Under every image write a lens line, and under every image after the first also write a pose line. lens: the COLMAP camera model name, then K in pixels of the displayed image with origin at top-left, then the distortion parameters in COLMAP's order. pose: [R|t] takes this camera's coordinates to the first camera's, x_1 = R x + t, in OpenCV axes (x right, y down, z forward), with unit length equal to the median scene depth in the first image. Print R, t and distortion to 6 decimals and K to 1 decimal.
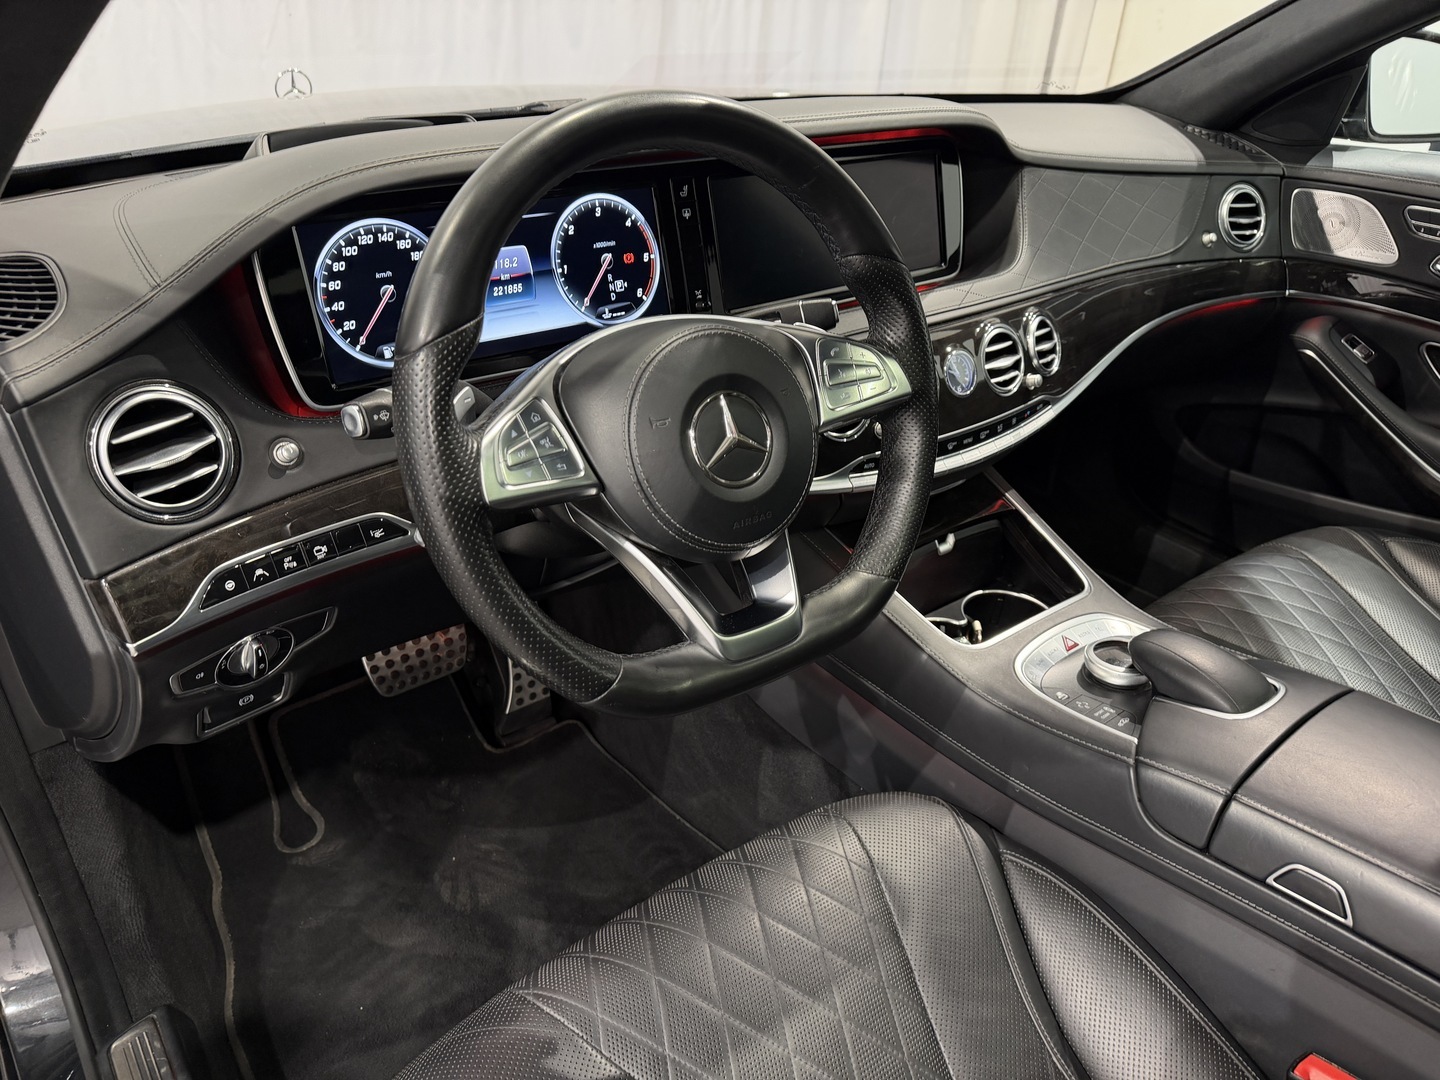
lens RADIAL K [[1032.6, 0, 724.4], [0, 1032.6, 542.9], [0, 0, 1]] dist [0.051276, -0.054420]
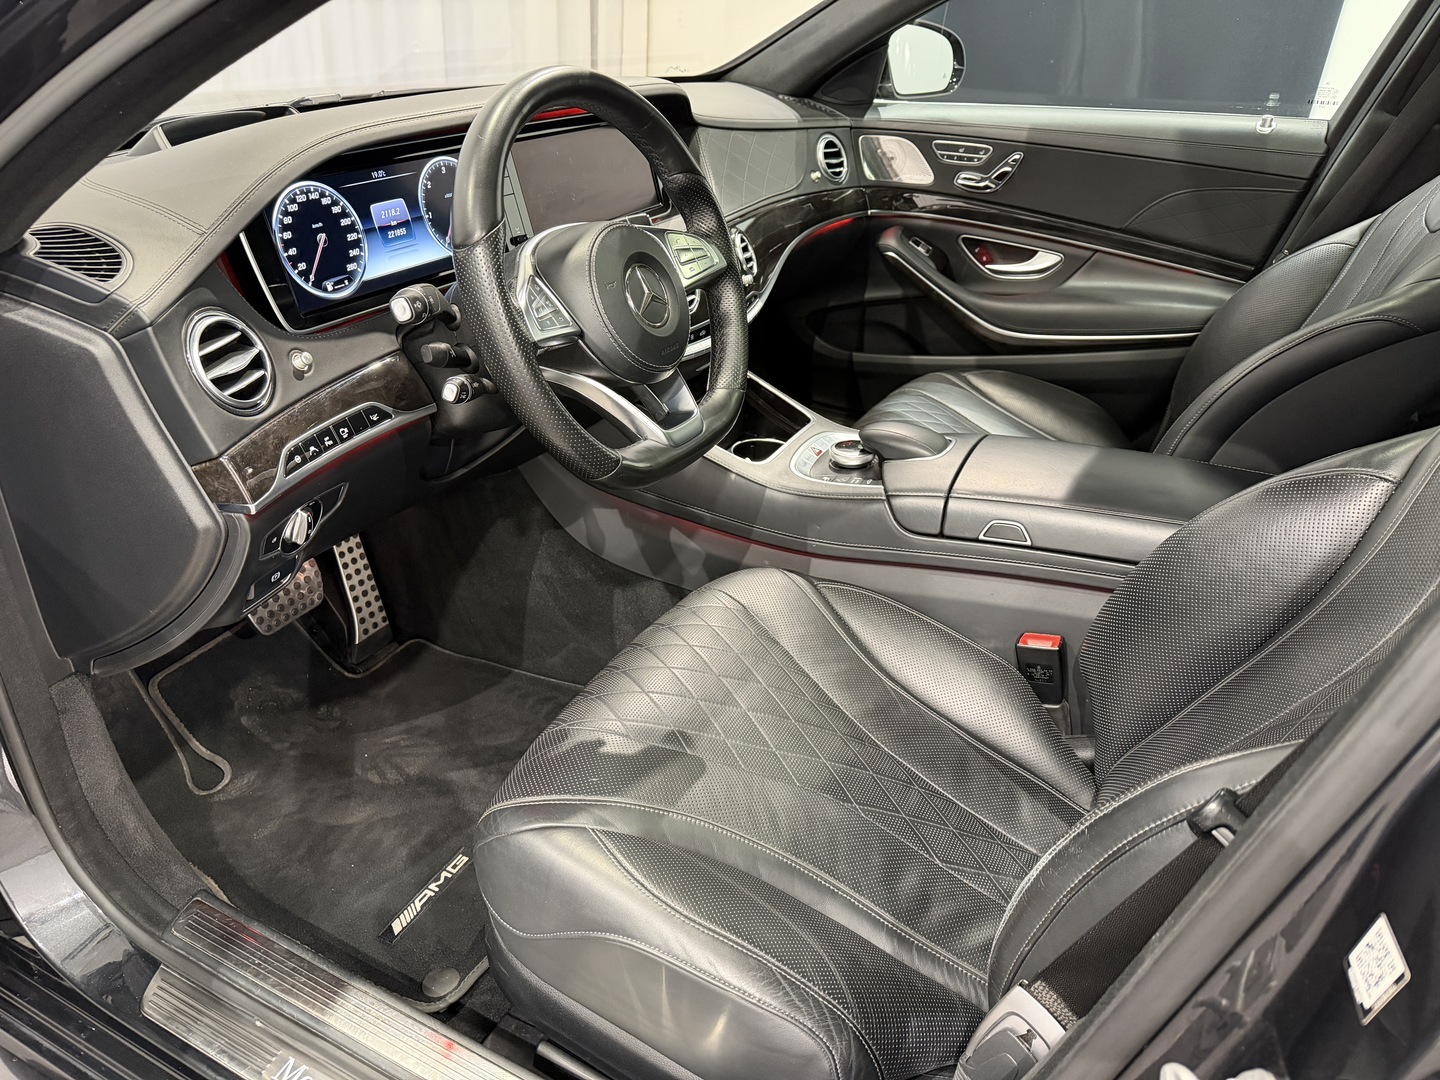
lens RADIAL K [[1032.6, 0, 732.9], [0, 1032.6, 542.4], [0, 0, 1]] dist [0.051276, -0.054420]
pose [[0.904490, -0.210804, 0.370756, -0.314578], [0.212061, 0.976522, 0.037890, 0.134984], [-0.370038, 0.044352, 0.927957, -0.264426]]
